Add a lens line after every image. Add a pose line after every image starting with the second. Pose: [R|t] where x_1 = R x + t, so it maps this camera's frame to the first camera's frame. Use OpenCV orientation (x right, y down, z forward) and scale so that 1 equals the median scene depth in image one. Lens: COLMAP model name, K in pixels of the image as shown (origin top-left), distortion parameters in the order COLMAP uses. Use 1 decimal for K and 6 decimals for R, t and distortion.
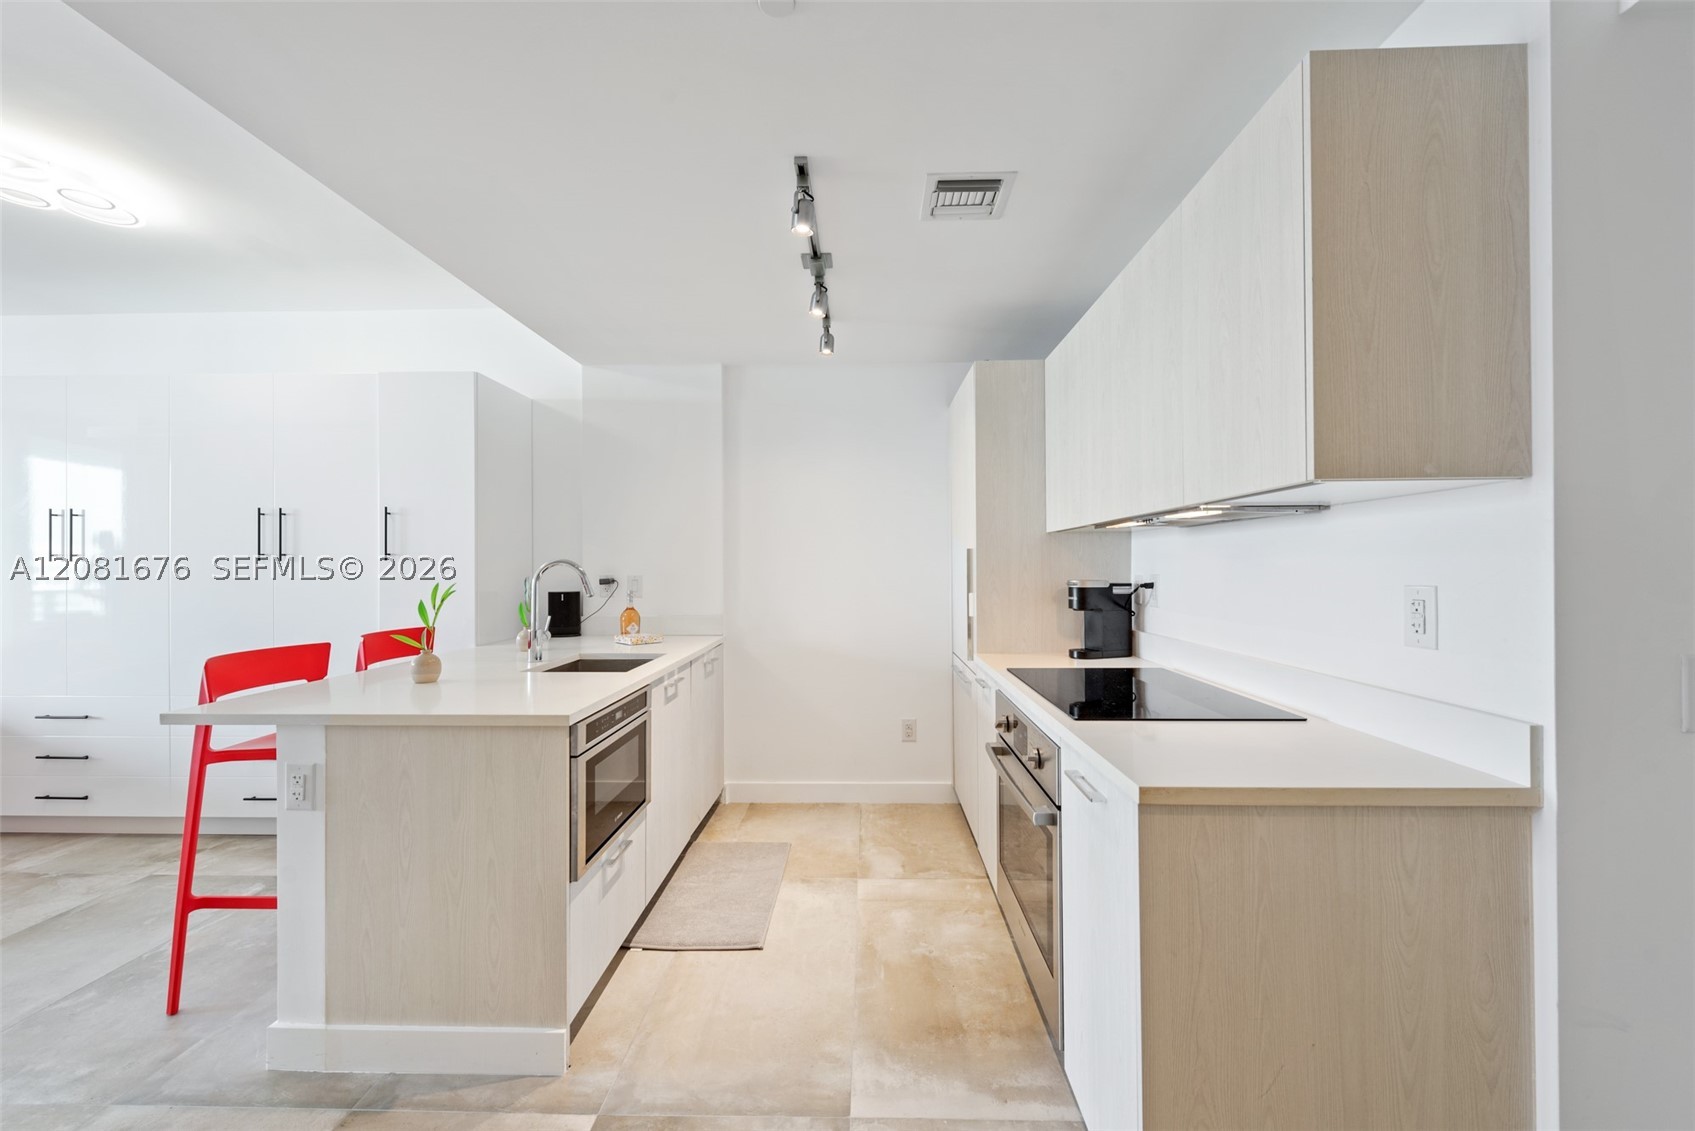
lens RADIAL K [[683.6, 0, 847.7], [0, 683.6, 567.5], [0, 0, 1]] dist [0.006931, -0.001792]
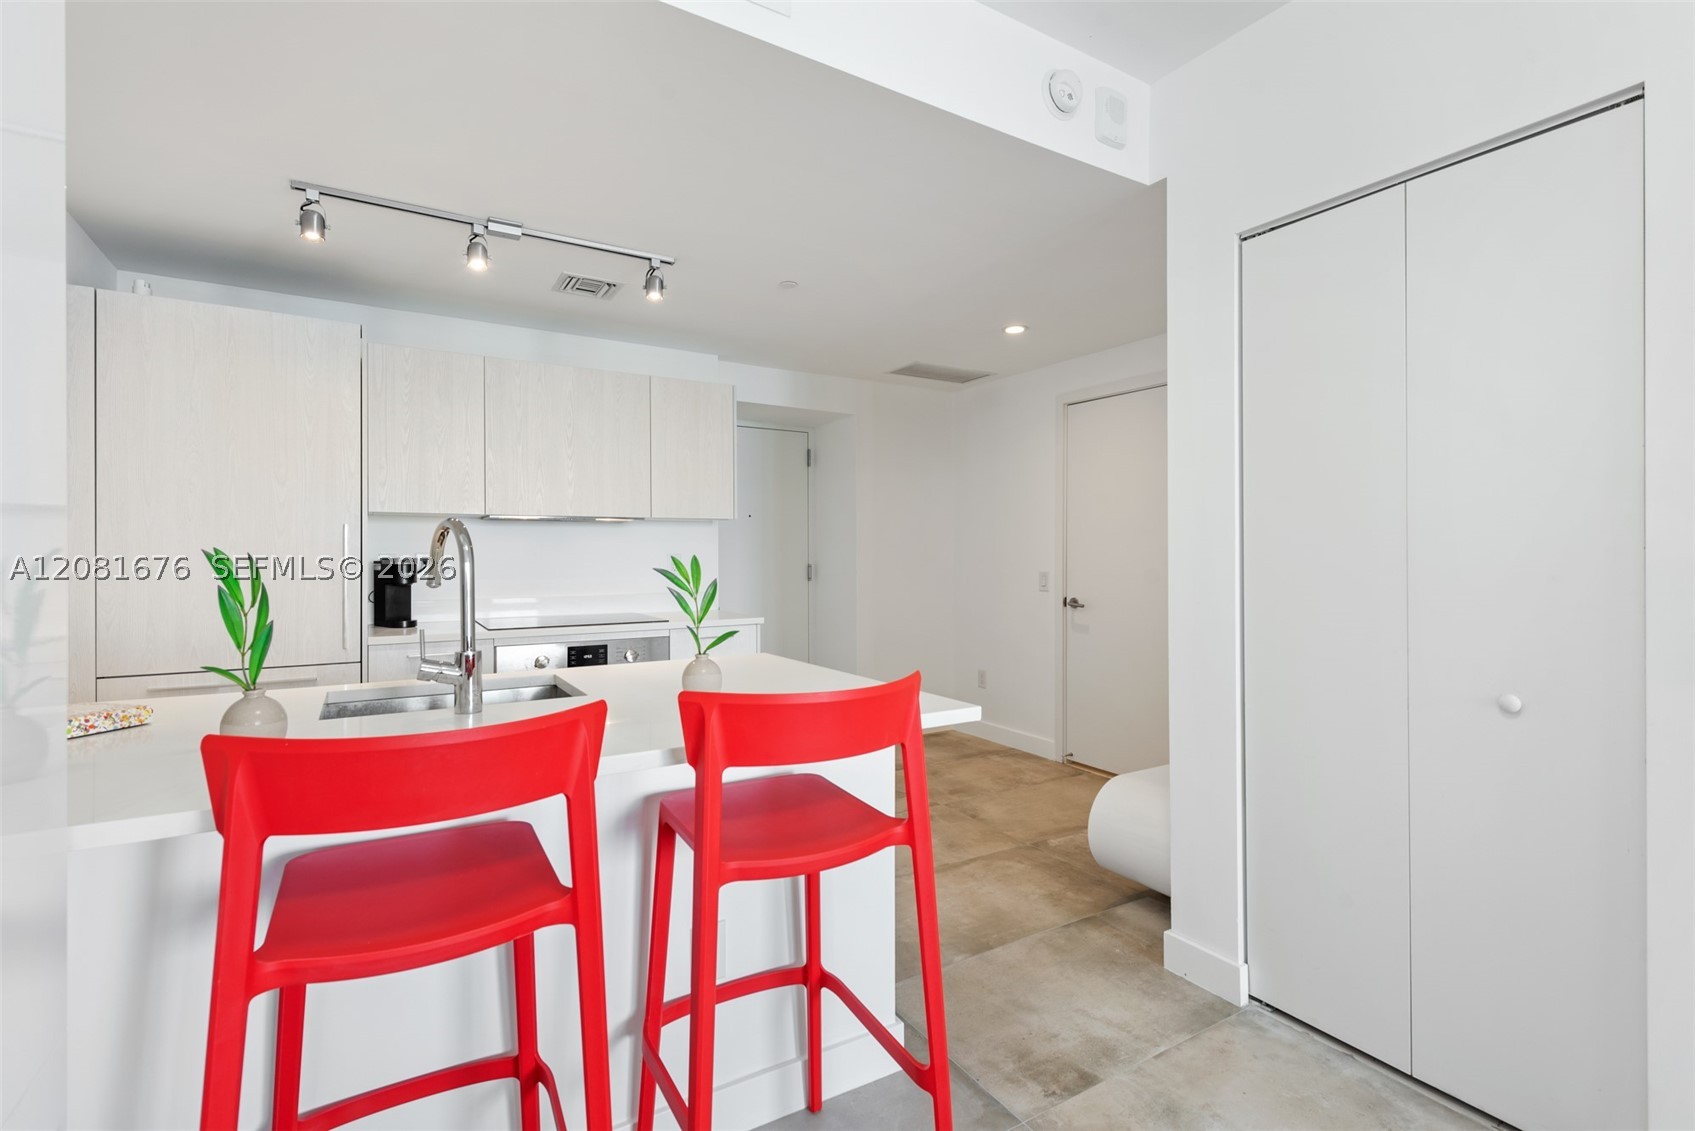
lens RADIAL K [[772.8, 0, 843.3], [0, 772.8, 557.1], [0, 0, 1]] dist [-0.001106, -0.000165]
pose [[-0.549808, 0.001626, 0.835290, -1.140172], [0.003576, 0.999994, 0.000408, 0.020368], [-0.835284, 0.003211, -0.549810, 1.116318]]
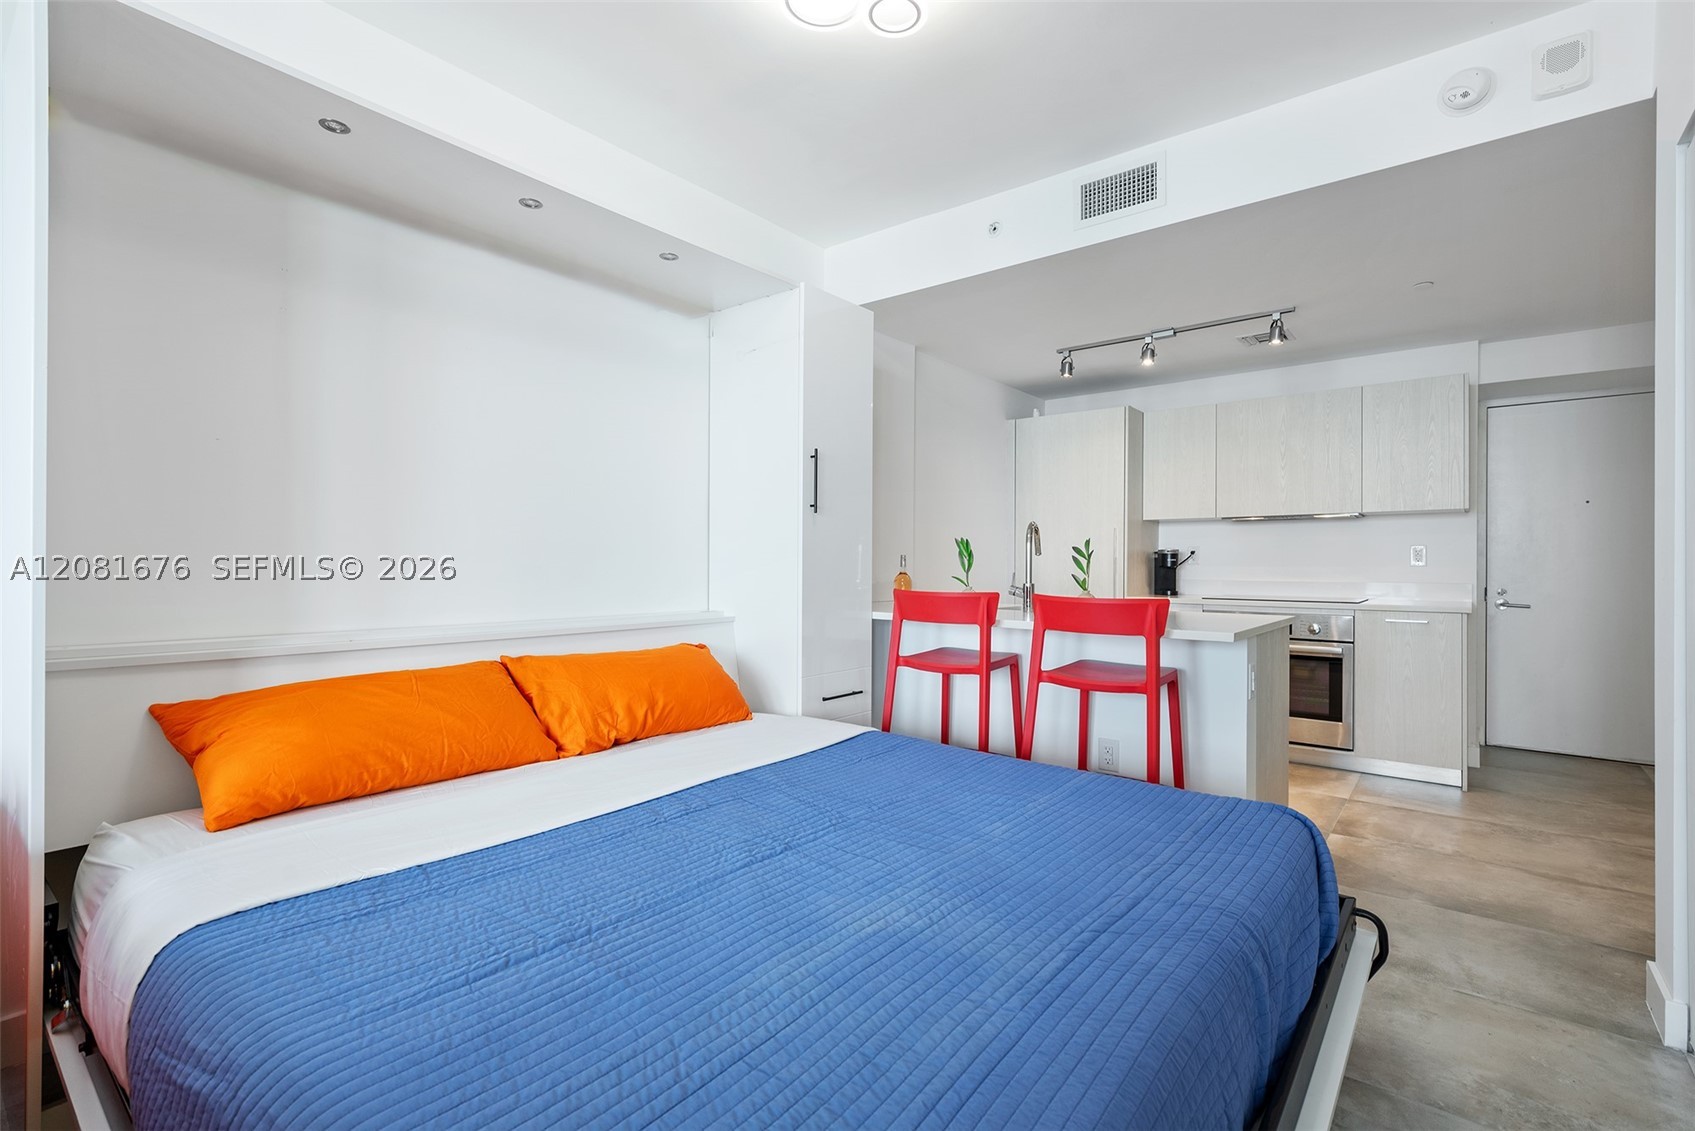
lens RADIAL K [[780.2, 0, 847.5], [0, 780.2, 565.5], [0, 0, 1]] dist [0.002395, 0.000235]
pose [[0.598368, 0.002956, 0.801216, -1.707463], [-0.005465, 0.999985, 0.000392, 0.063524], [-0.801203, -0.004613, 0.598375, 0.490498]]
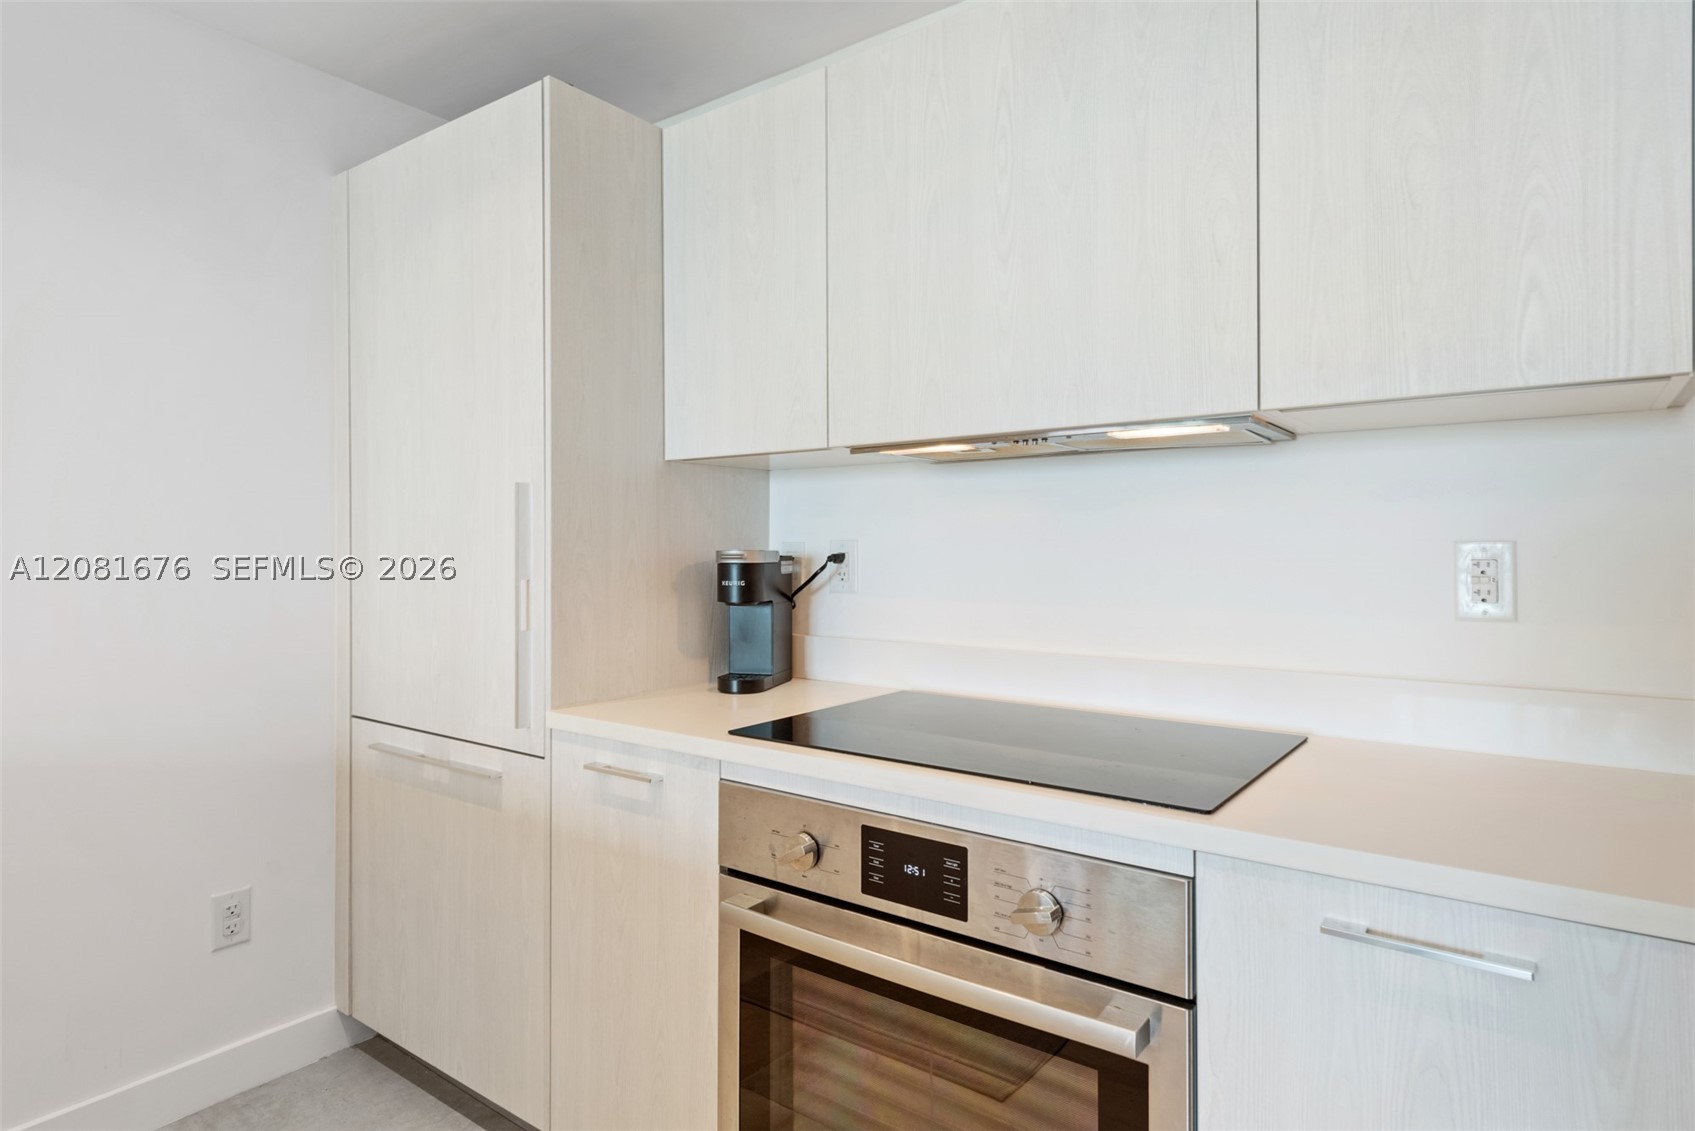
lens RADIAL K [[965.3, 0, 846.0], [0, 965.3, 541.0], [0, 0, 1]] dist [0.001619, 0.000202]
pose [[0.566214, 0.005205, 0.824242, -0.254652], [0.000209, 0.999979, -0.006459, 0.016731], [-0.824258, 0.003829, 0.566201, 0.501437]]
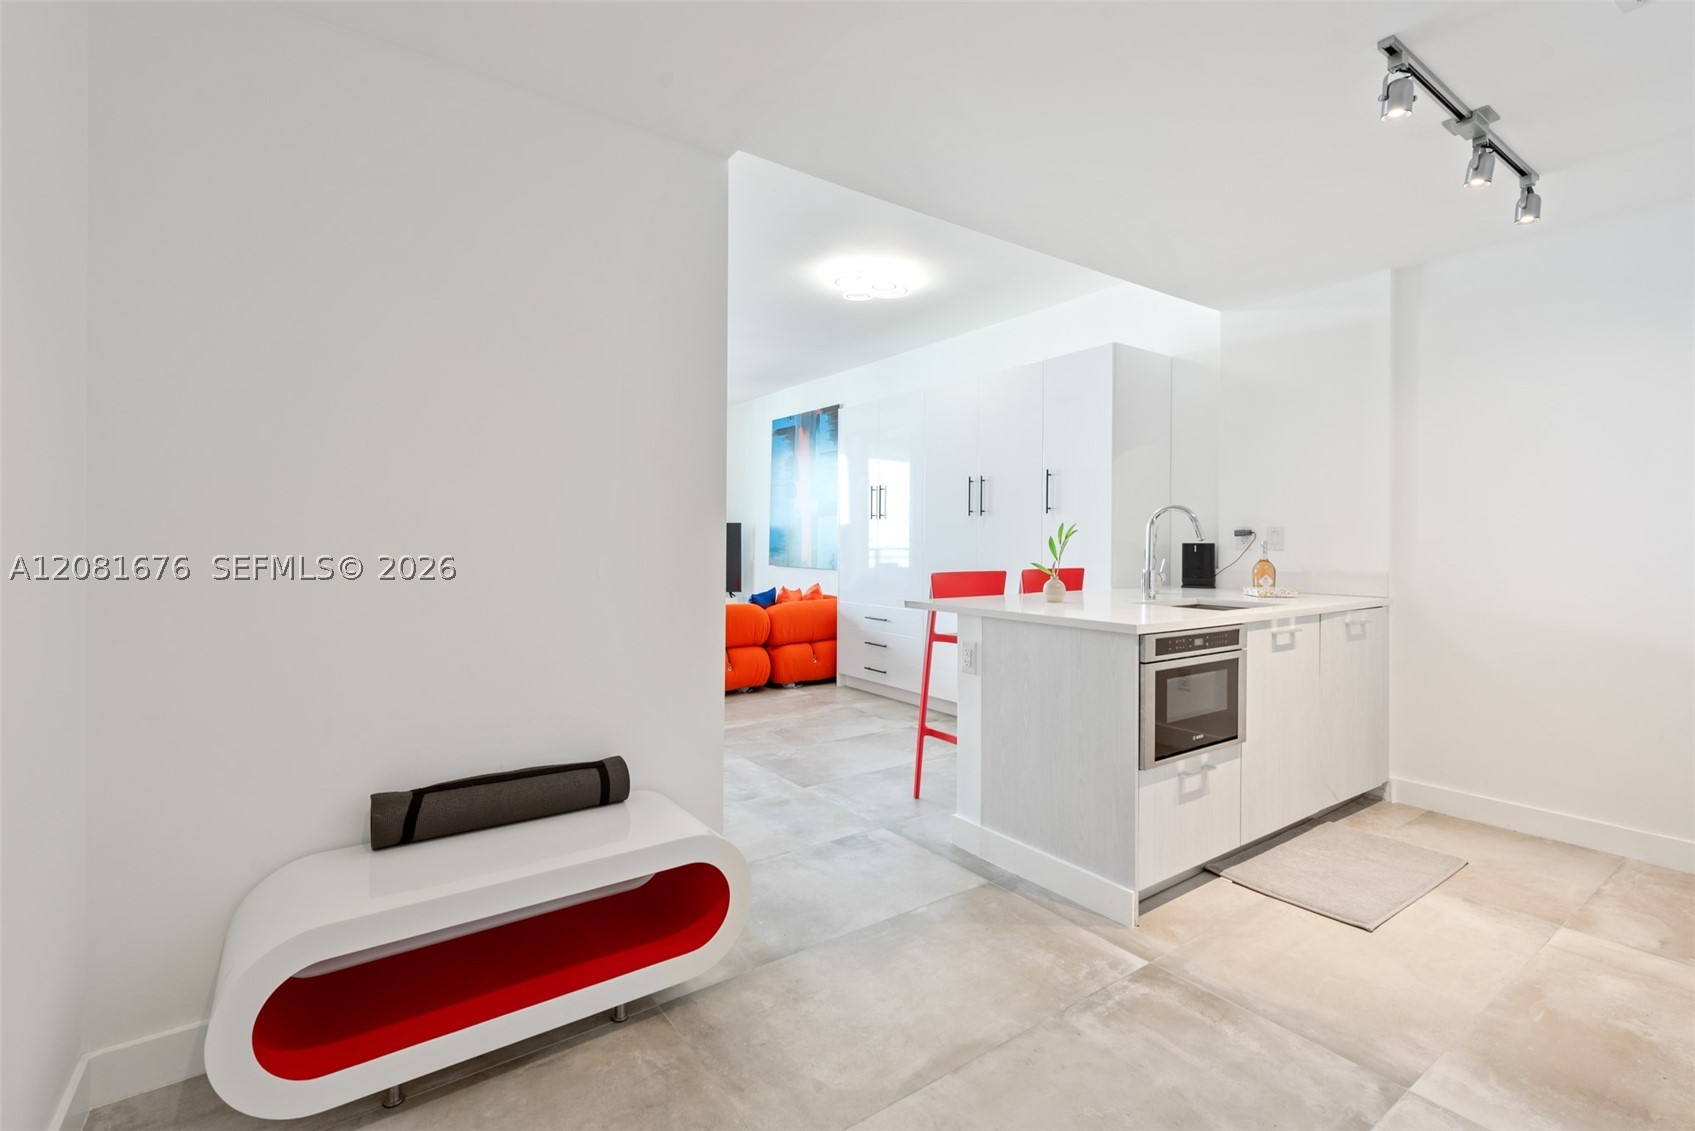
lens RADIAL K [[747.2, 0, 830.4], [0, 747.2, 559.9], [0, 0, 1]] dist [0.003289, -0.000075]
pose [[0.598011, 0.026744, -0.801042, 0.197541], [-0.006878, 0.999578, 0.028237, 0.045068], [0.801458, -0.011376, 0.597942, -0.124888]]
